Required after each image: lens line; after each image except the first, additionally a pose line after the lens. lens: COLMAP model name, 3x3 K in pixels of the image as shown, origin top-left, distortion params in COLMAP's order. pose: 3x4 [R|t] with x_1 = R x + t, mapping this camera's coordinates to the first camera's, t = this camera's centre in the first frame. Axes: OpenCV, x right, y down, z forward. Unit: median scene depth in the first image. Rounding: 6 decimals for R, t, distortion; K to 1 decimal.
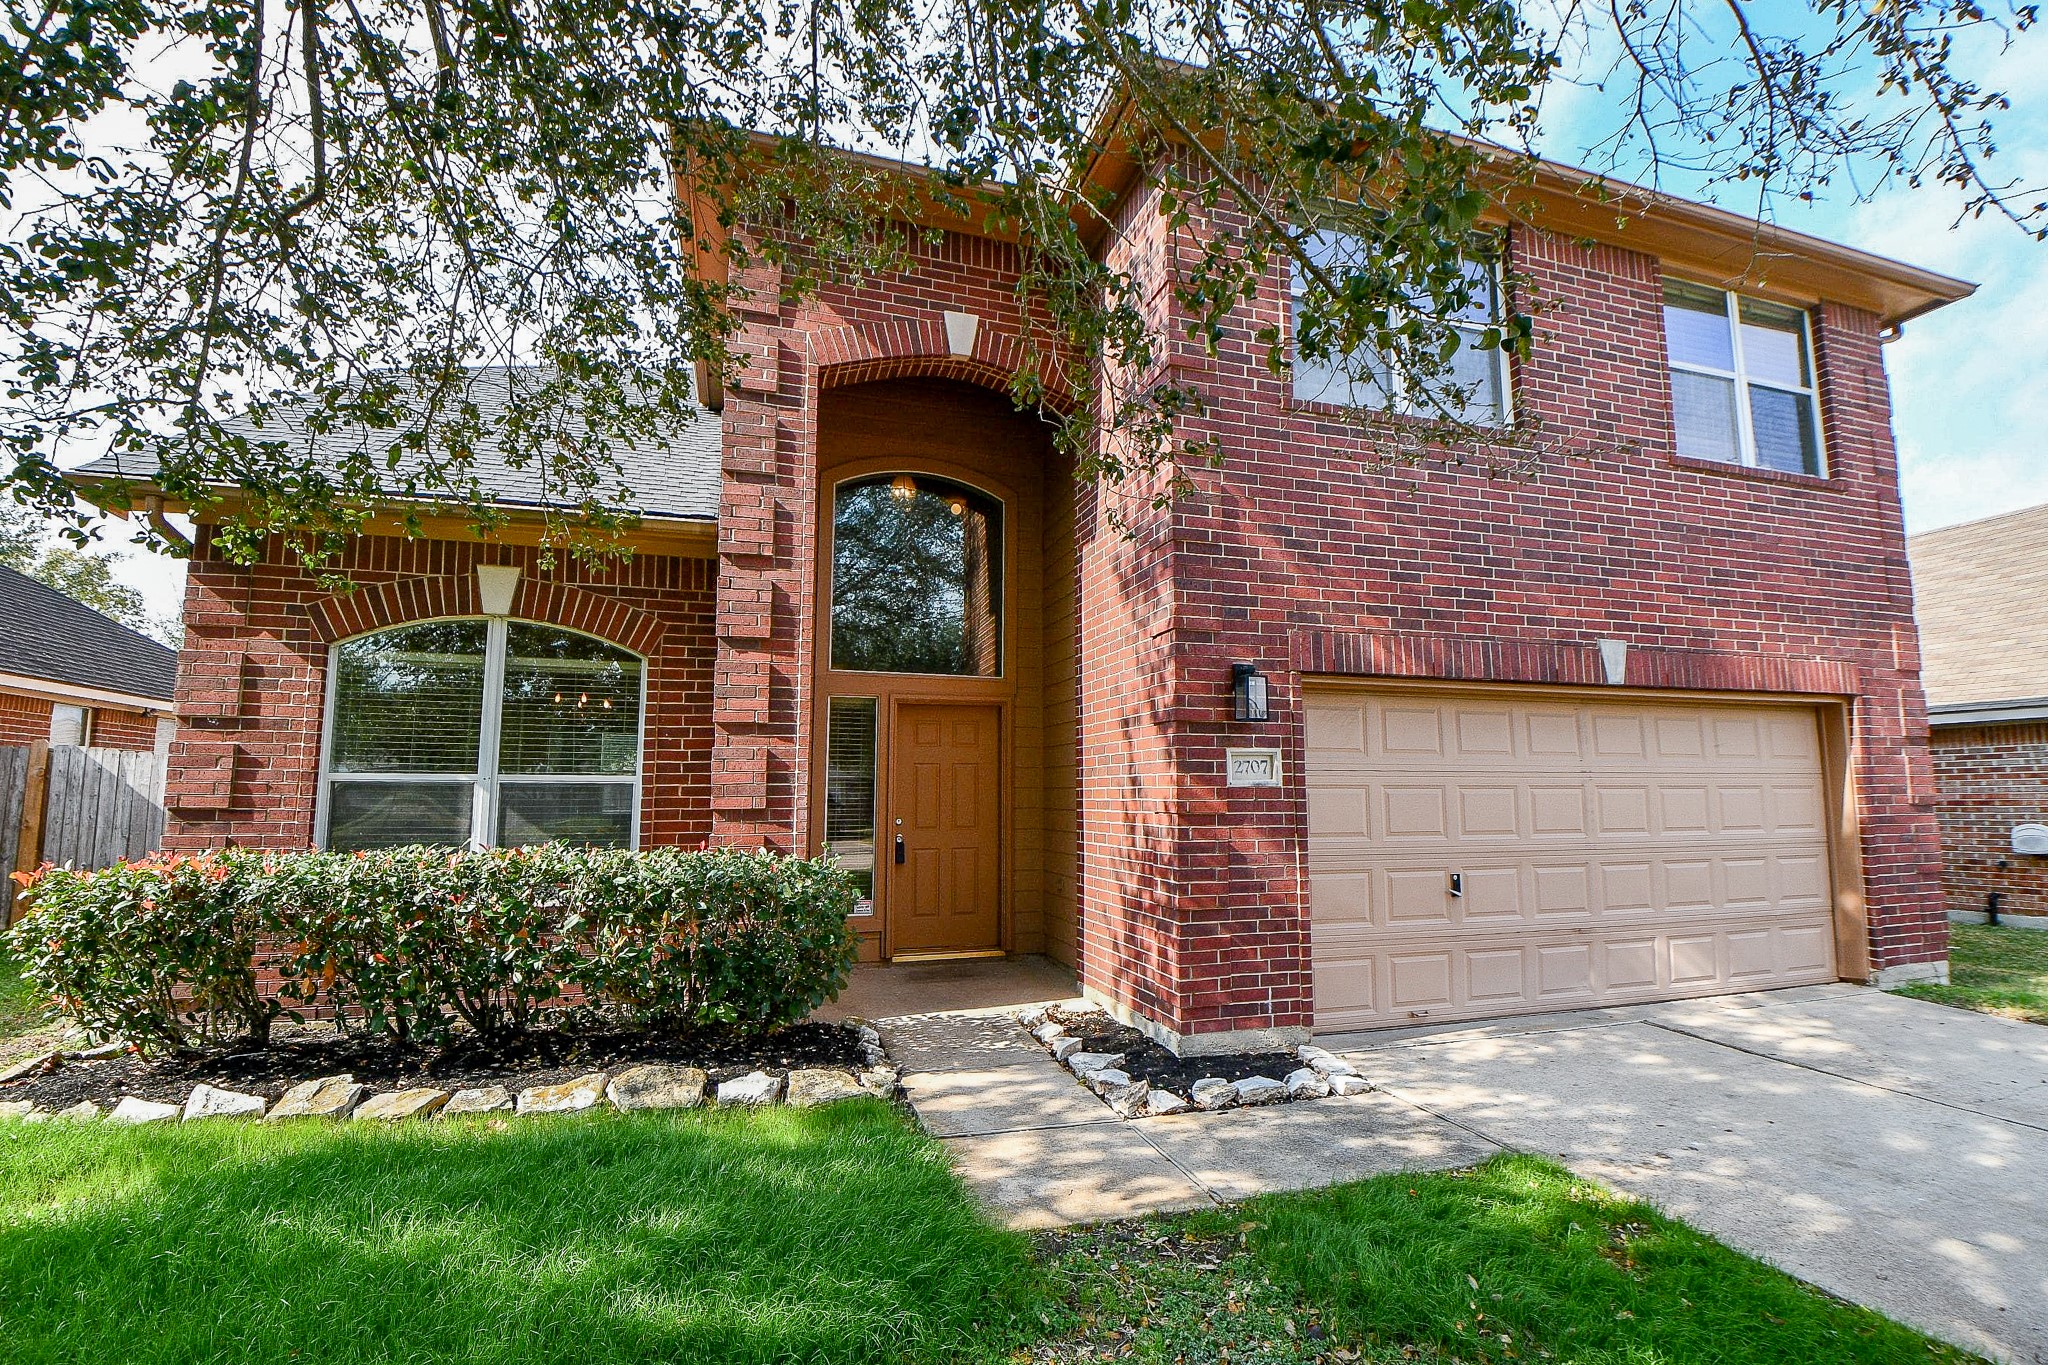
lens RADIAL K [[934.9, 0, 1026.1], [0, 934.9, 687.8], [0, 0, 1]] dist [0.003609, -0.011928]
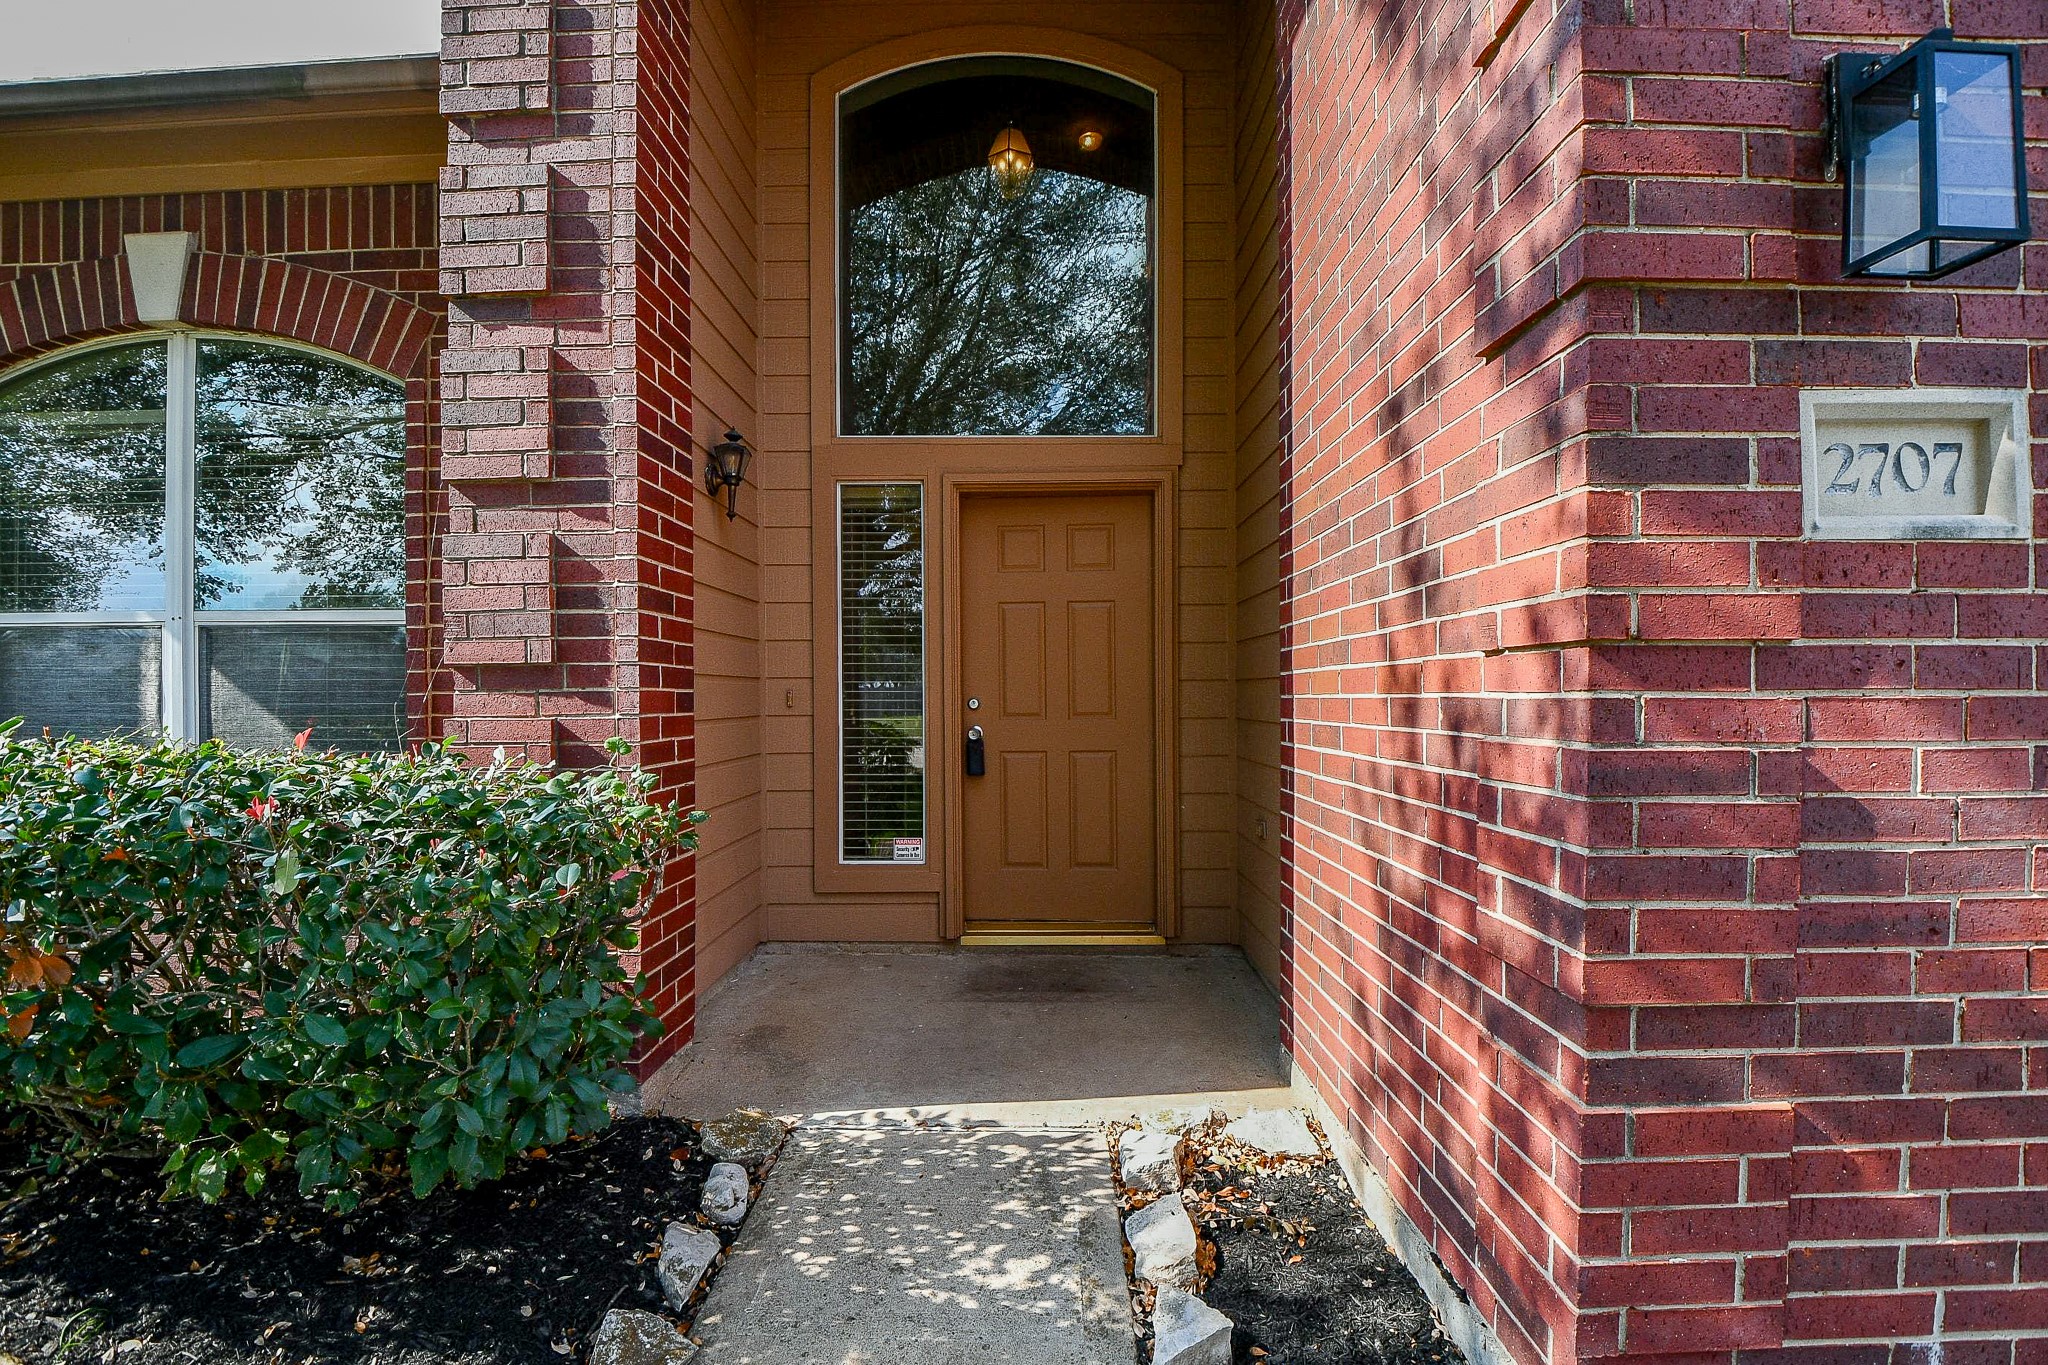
lens RADIAL K [[896.2, 0, 1027.7], [0, 896.2, 695.4], [0, 0, 1]] dist [-0.023260, -0.001502]
pose [[0.952479, -0.002825, -0.304590, 0.081454], [0.038164, 0.993184, 0.110128, 0.106955], [0.302203, -0.116519, 0.946095, 0.662392]]
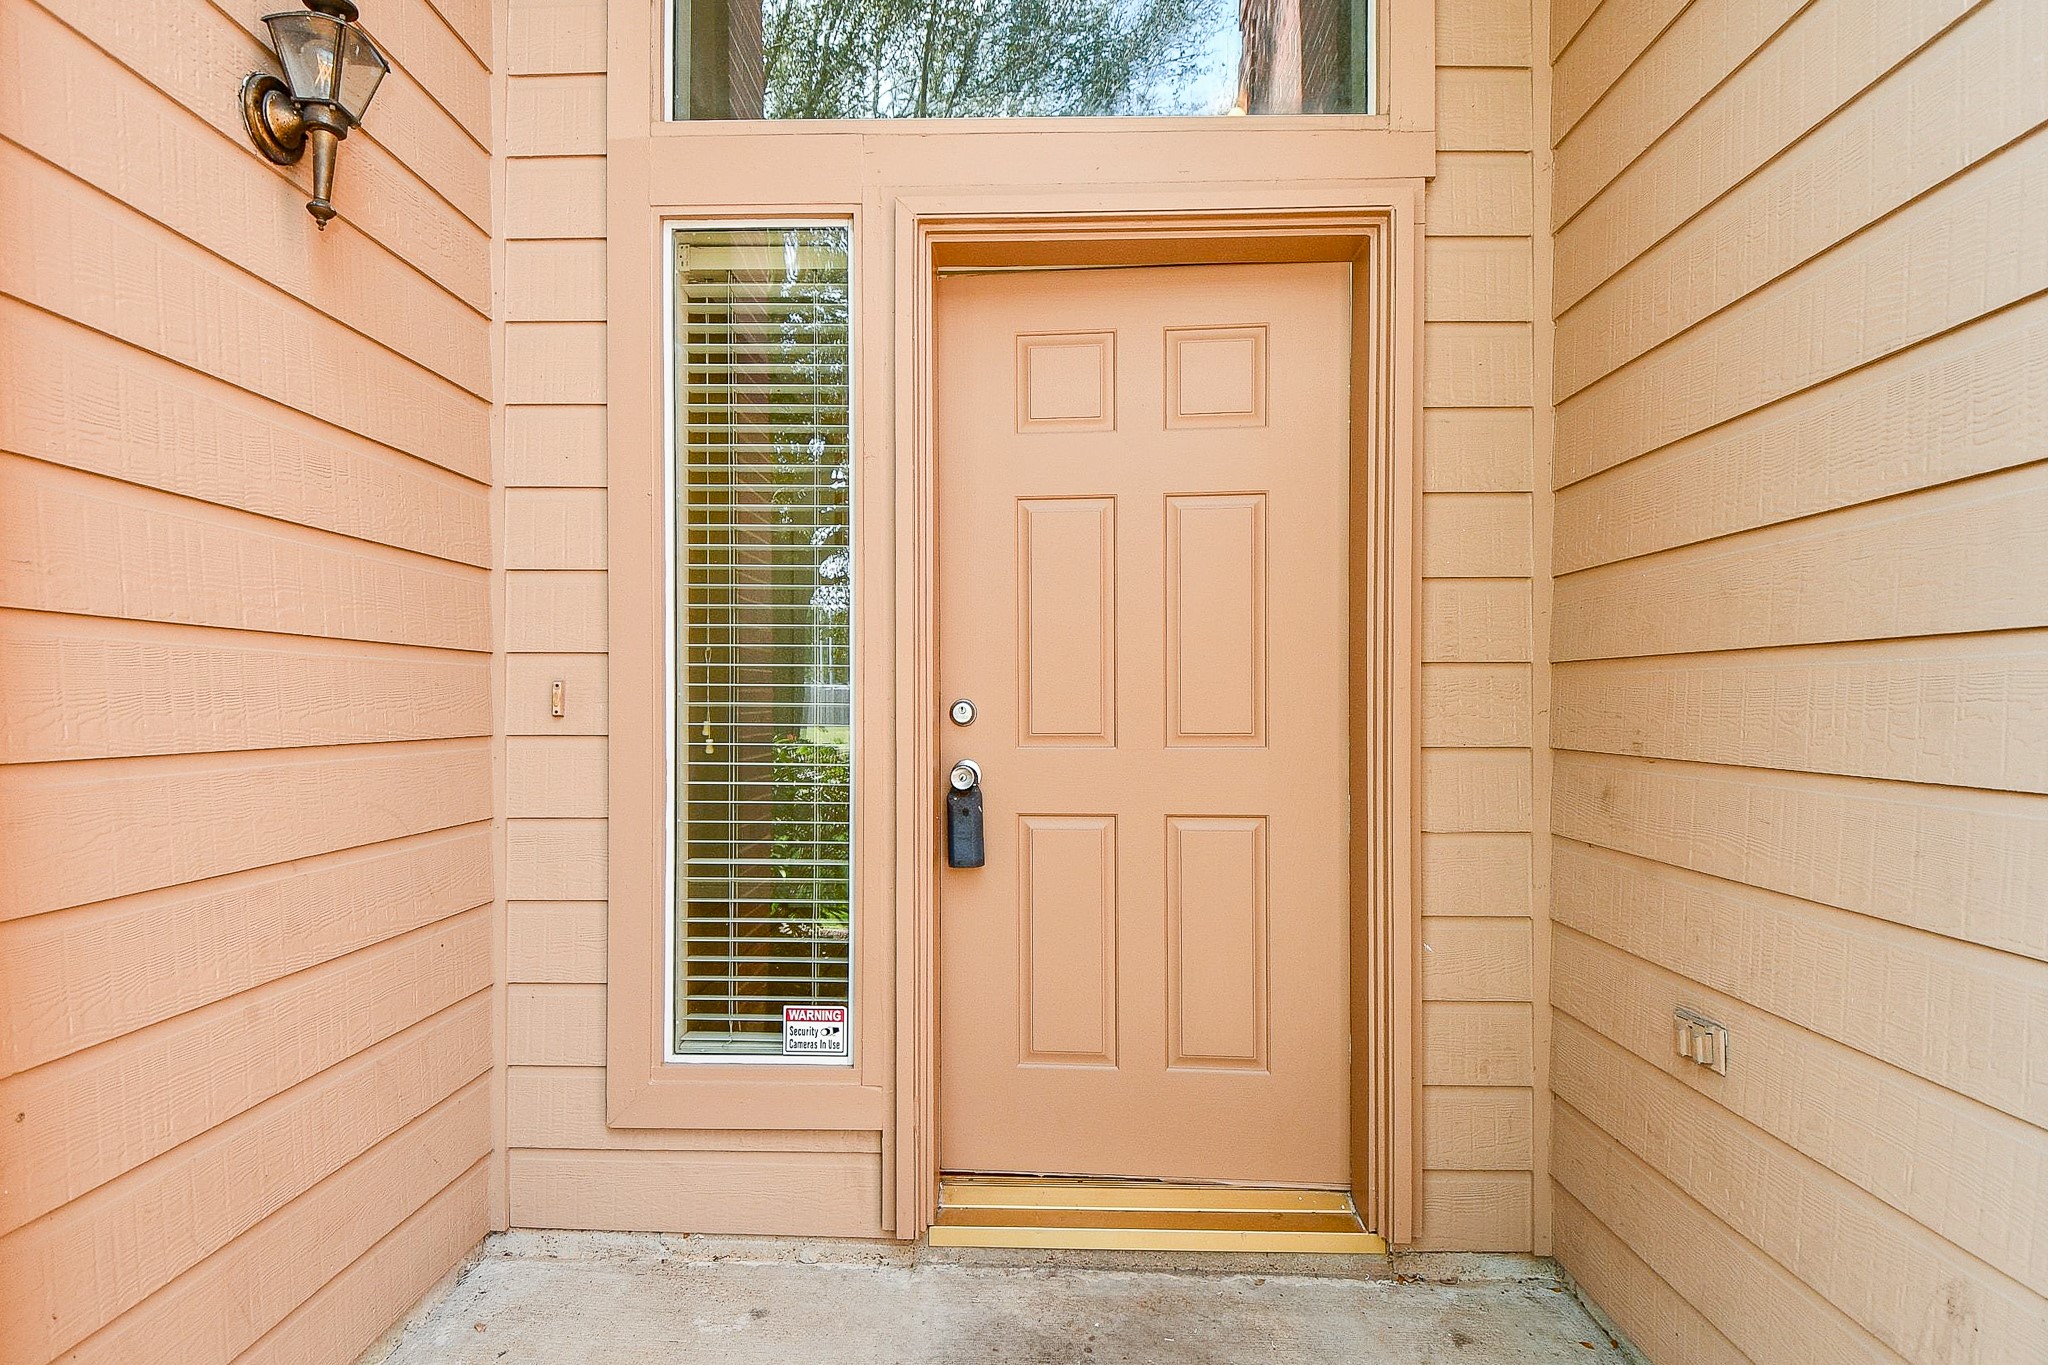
lens RADIAL K [[934.9, 0, 1015.5], [0, 934.9, 693.7], [0, 0, 1]] dist [0.003609, -0.011928]
pose [[0.951247, 0.002307, -0.308421, -0.054586], [0.032517, 0.993649, 0.107725, 0.148218], [0.306711, -0.112502, 0.945131, 1.012556]]
